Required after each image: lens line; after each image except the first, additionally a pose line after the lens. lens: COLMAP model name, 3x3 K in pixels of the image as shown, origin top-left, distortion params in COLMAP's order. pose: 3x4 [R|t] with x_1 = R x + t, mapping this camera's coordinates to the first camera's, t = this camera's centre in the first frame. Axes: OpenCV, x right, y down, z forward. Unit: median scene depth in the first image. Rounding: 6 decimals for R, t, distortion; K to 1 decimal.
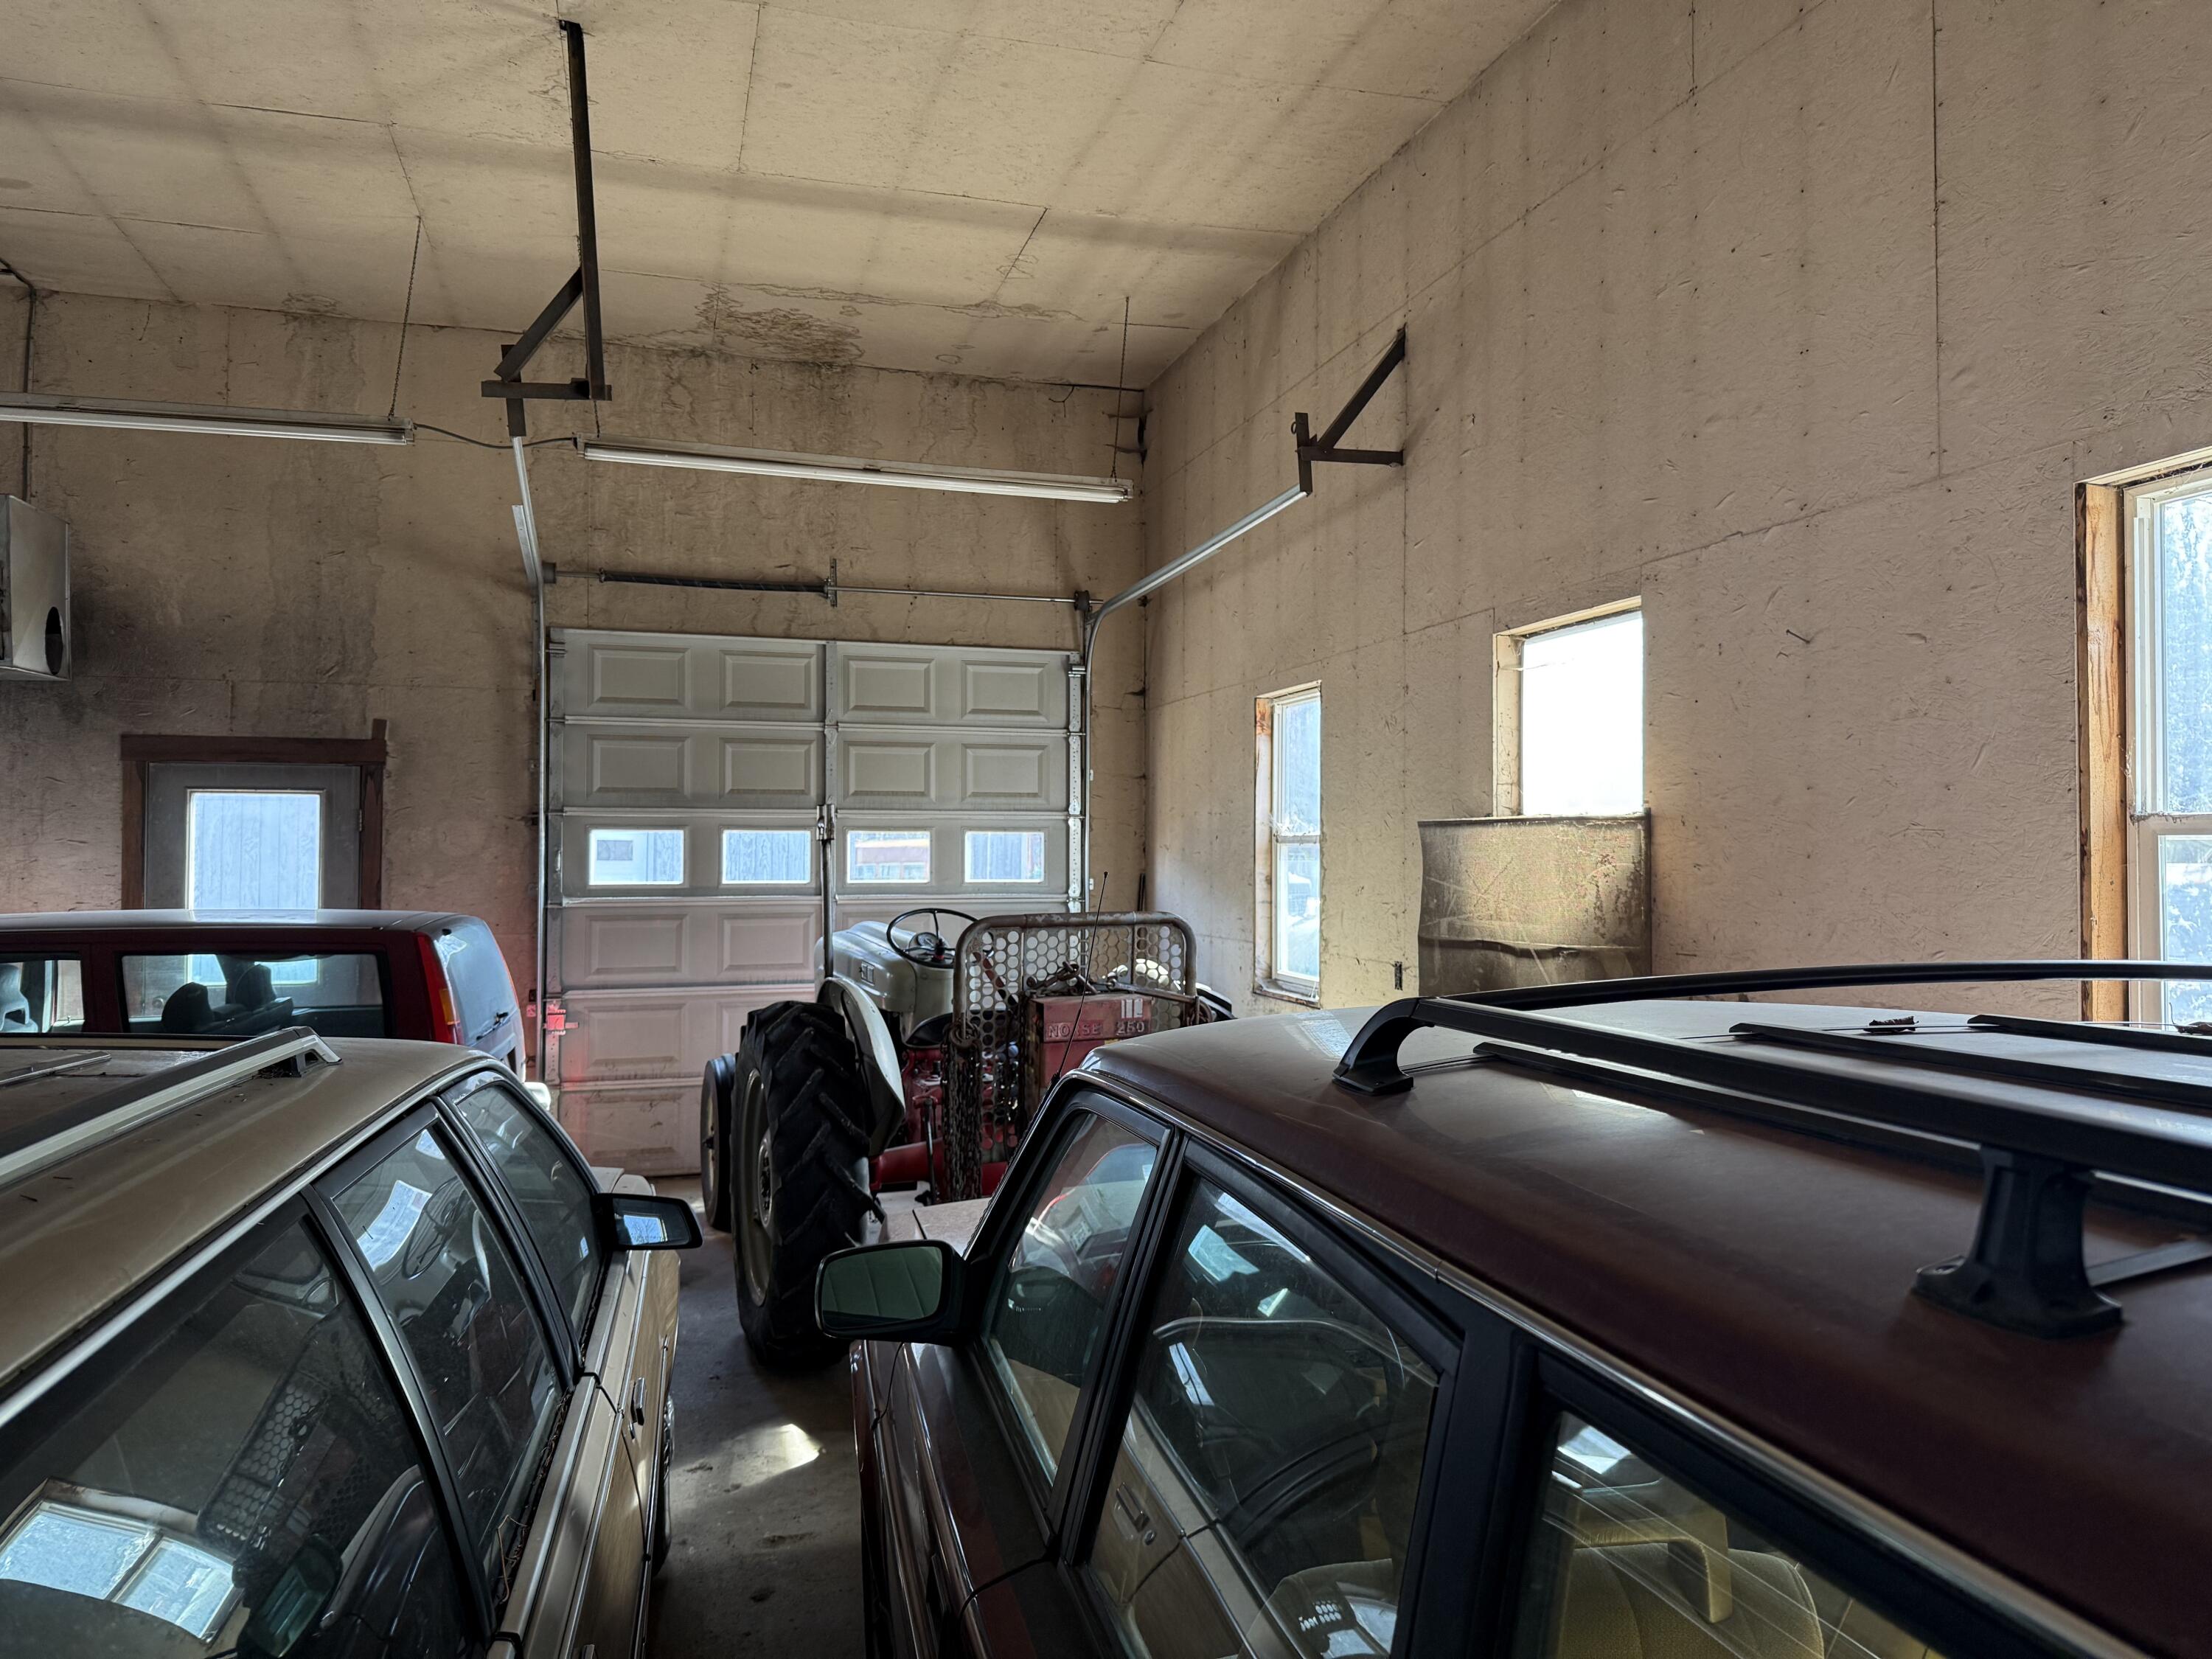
lens RADIAL K [[1539.5, 0, 1110.8], [0, 1539.5, 831.8], [0, 0, 1]] dist [0.018046, -0.033218]
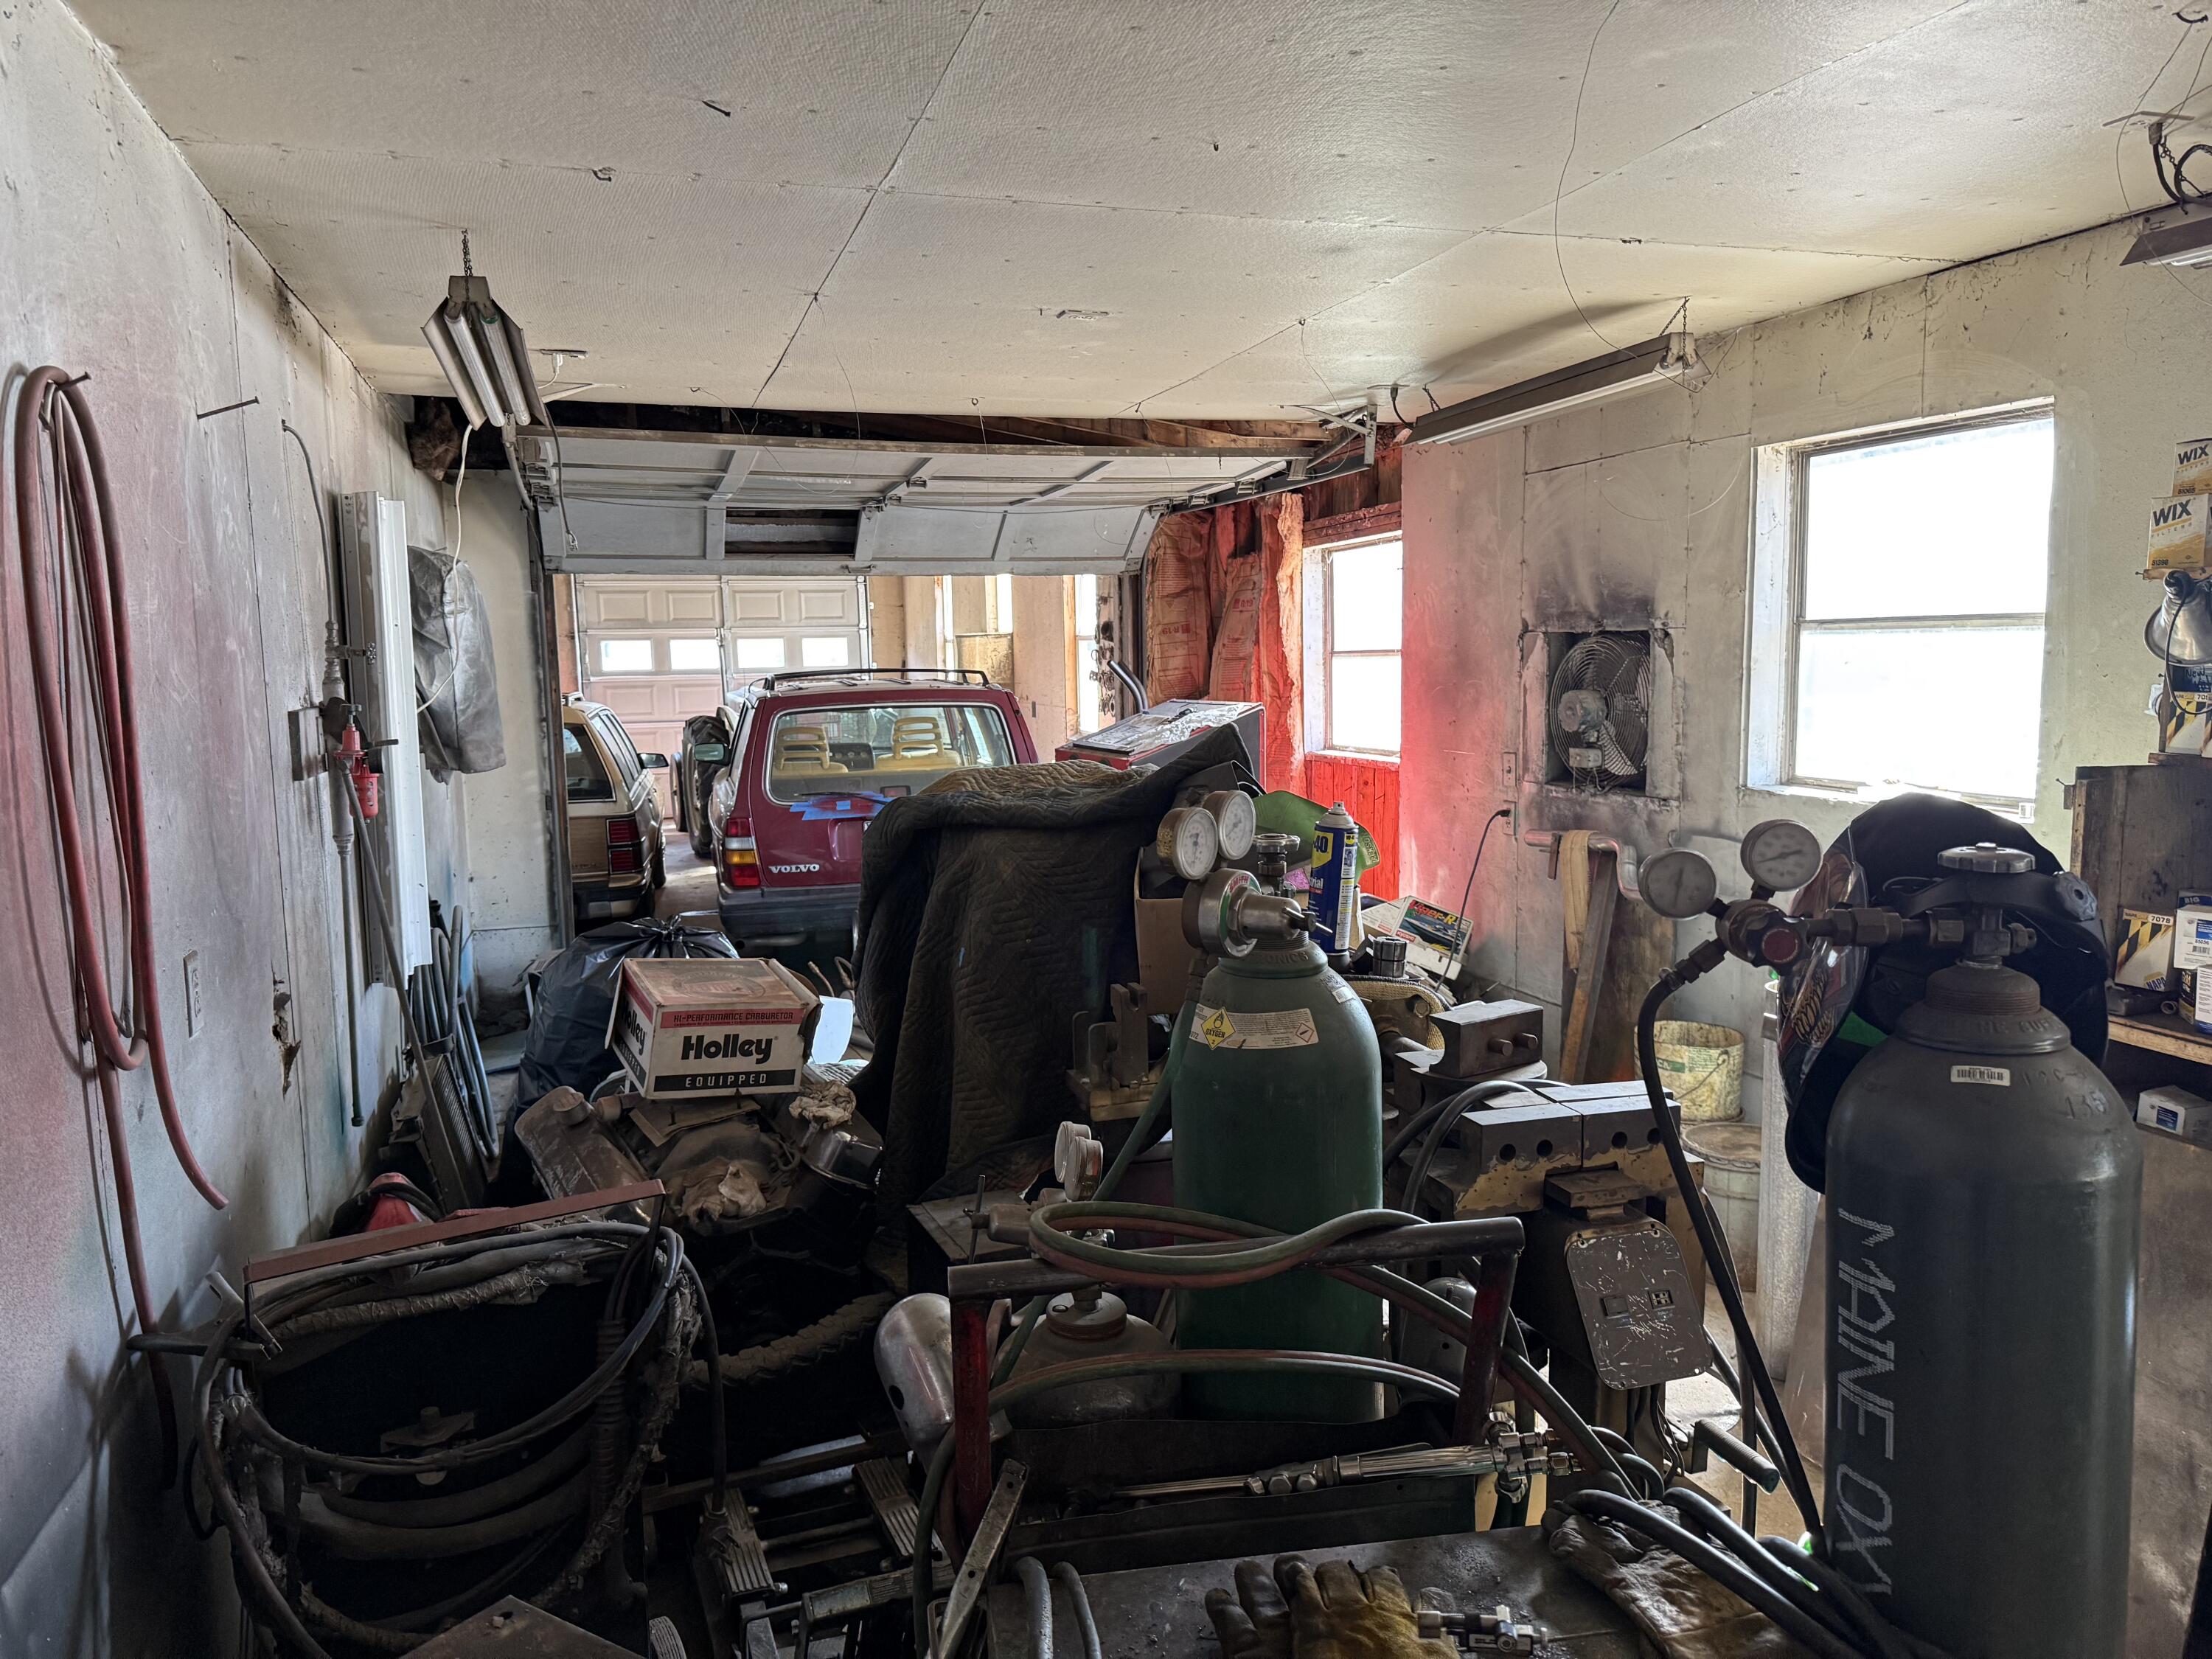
lens RADIAL K [[1539.5, 0, 1101.8], [0, 1539.5, 829.2], [0, 0, 1]] dist [0.018046, -0.033218]
pose [[0.999566, -0.022682, 0.018783, 0.244212], [0.019943, 0.990646, 0.134994, -0.016828], [-0.021669, -0.134561, 0.990668, -0.946560]]
